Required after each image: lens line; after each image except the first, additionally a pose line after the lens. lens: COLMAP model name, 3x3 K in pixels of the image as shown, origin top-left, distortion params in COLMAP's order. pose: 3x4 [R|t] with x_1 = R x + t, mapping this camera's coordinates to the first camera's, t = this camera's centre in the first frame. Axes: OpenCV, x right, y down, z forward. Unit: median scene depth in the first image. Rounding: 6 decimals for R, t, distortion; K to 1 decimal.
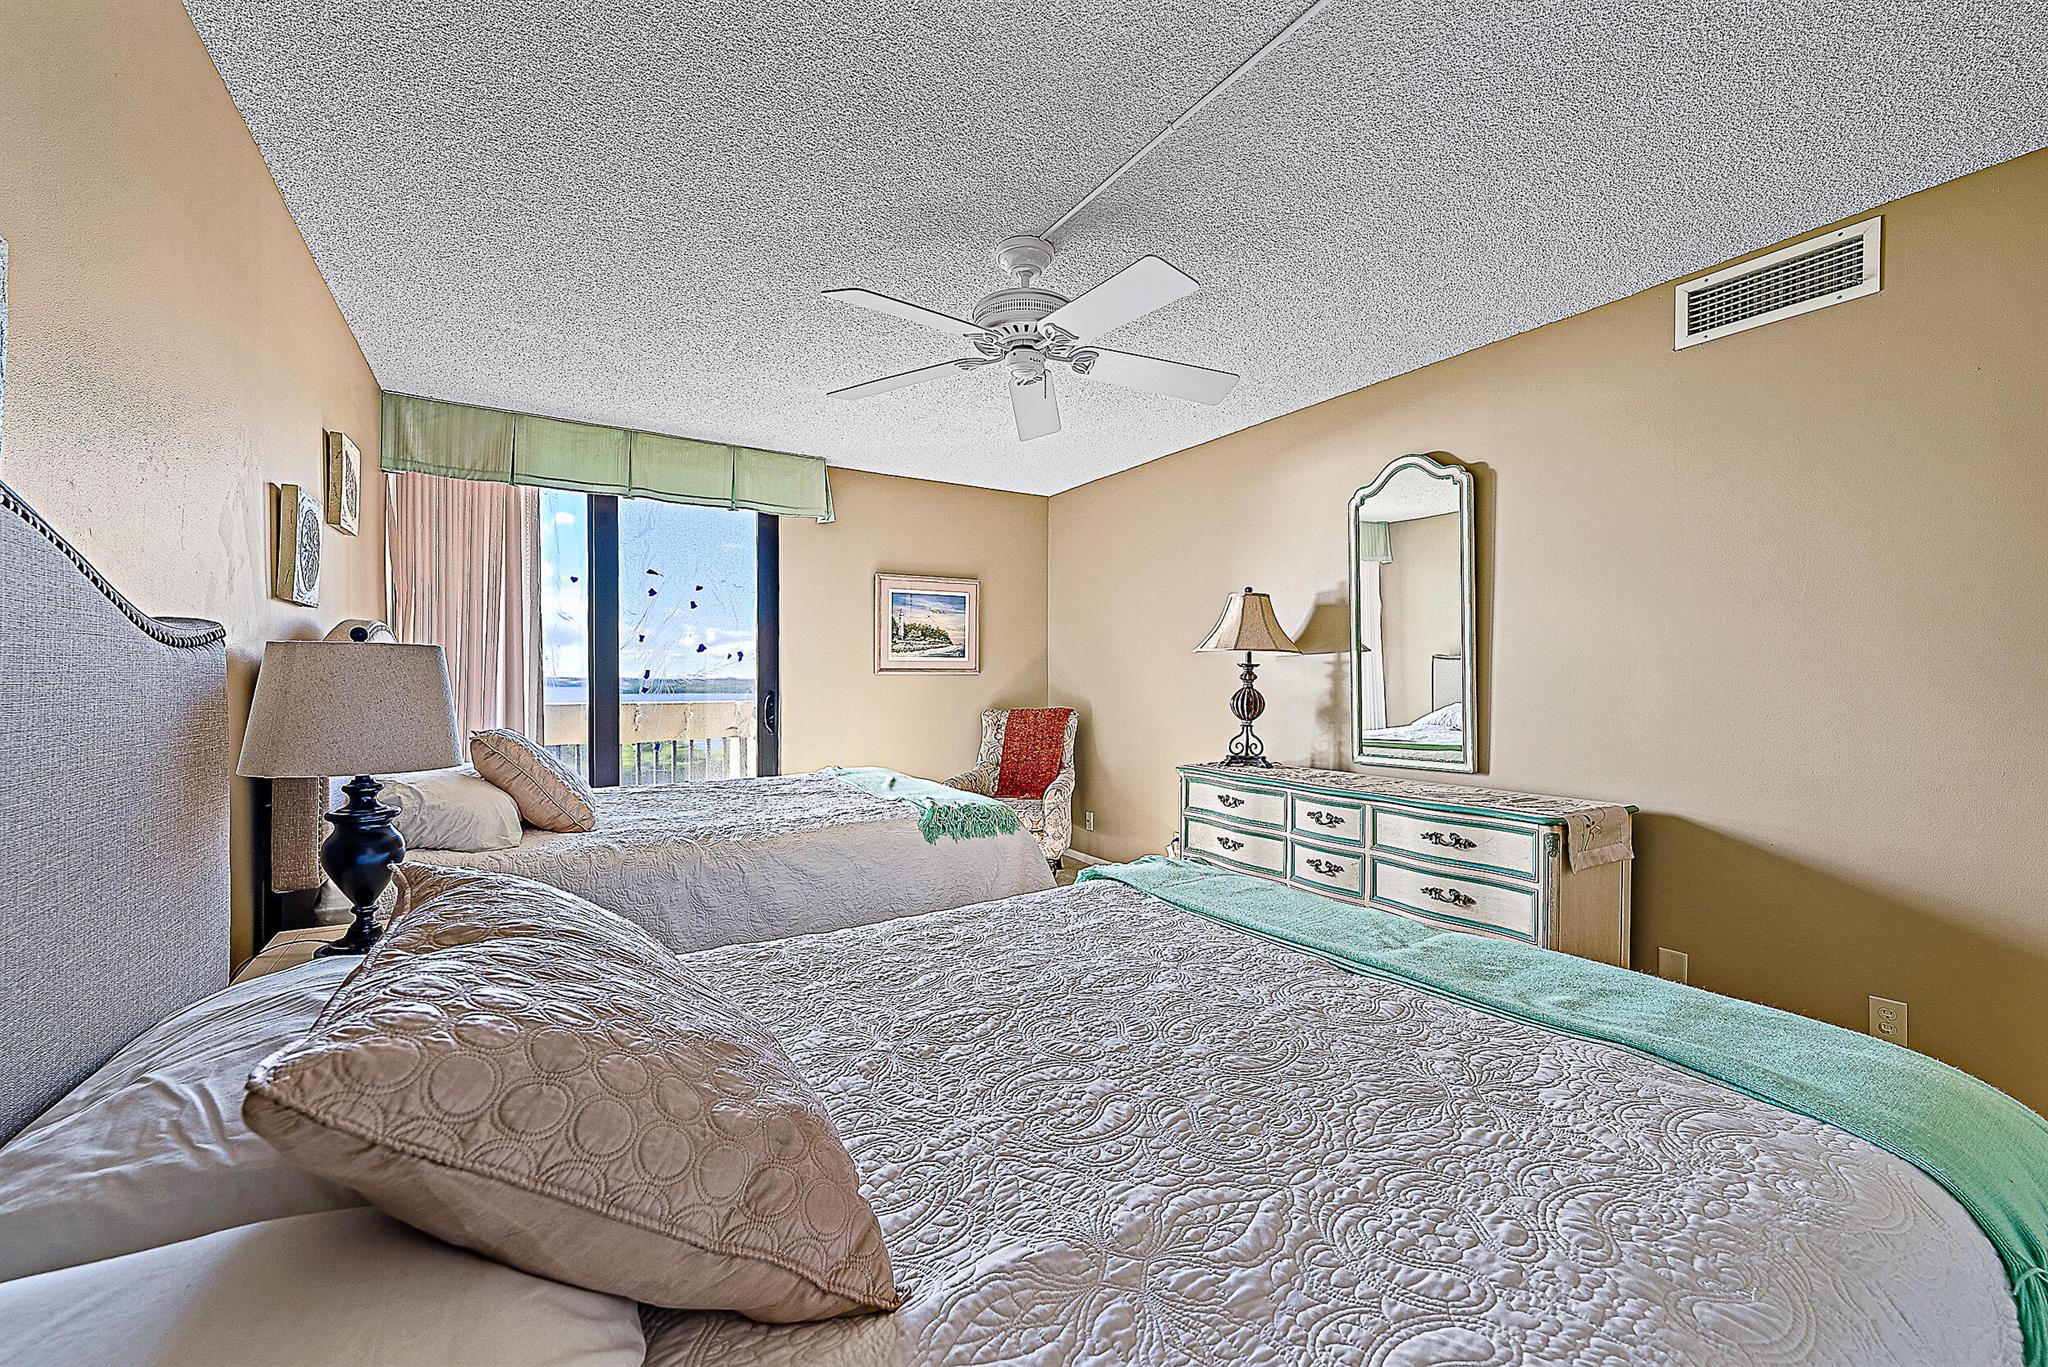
lens RADIAL K [[821.0, 0, 1029.4], [0, 821.0, 687.0], [0, 0, 1]] dist [-0.001795, -0.000148]
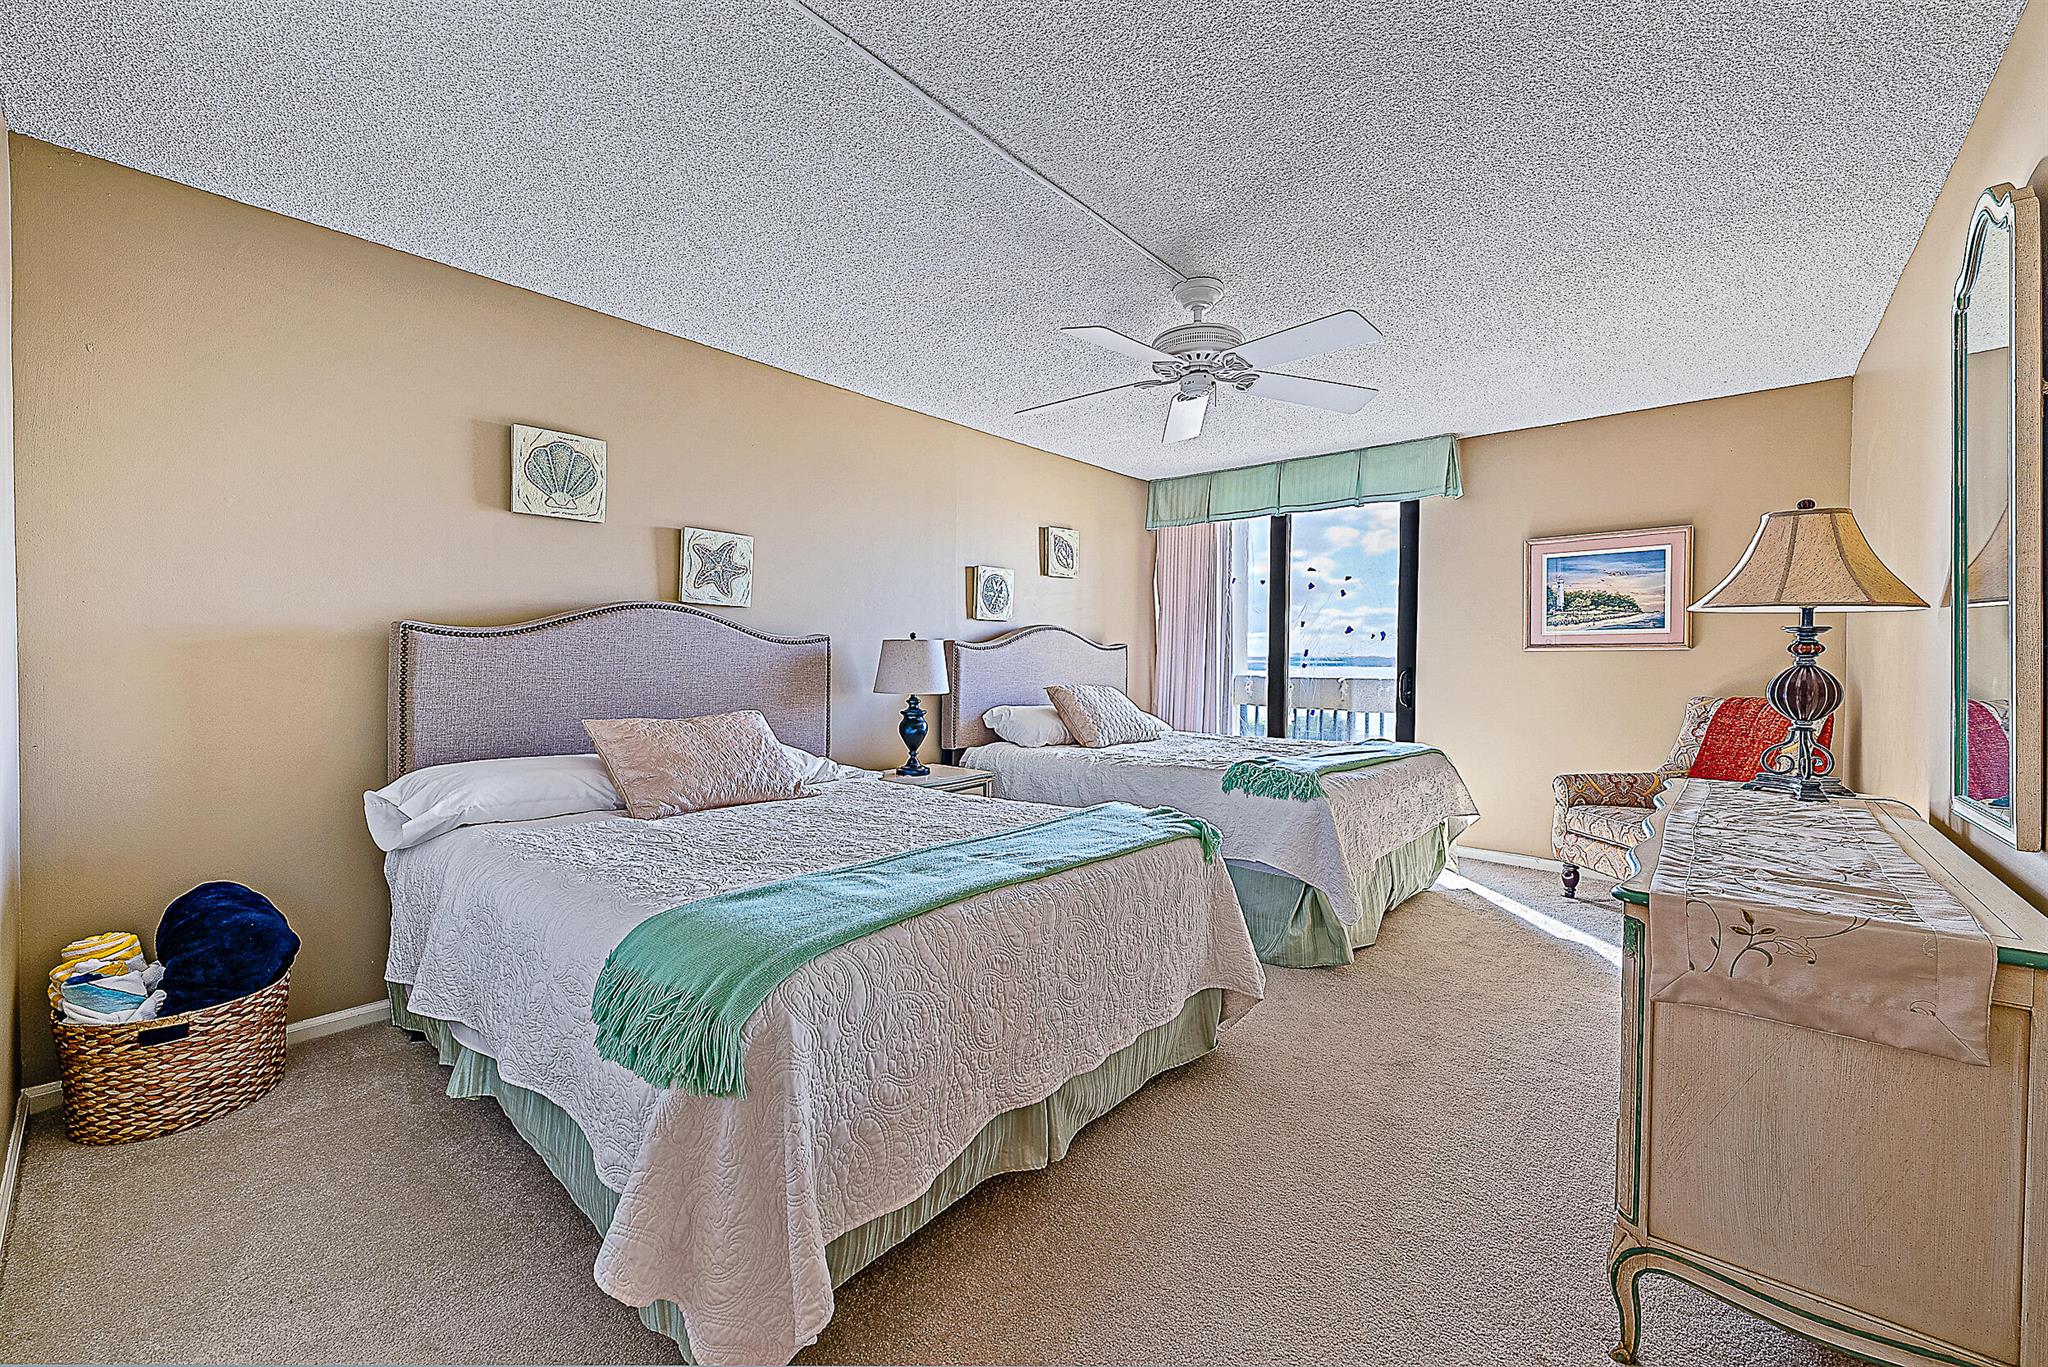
lens RADIAL K [[821.0, 0, 1025.8], [0, 821.0, 666.1], [0, 0, 1]] dist [-0.001795, -0.000148]
pose [[0.284355, 0.007403, -0.958690, 0.556913], [-0.011359, 0.999926, 0.004352, 0.003582], [0.958652, 0.009652, 0.284418, 0.228847]]
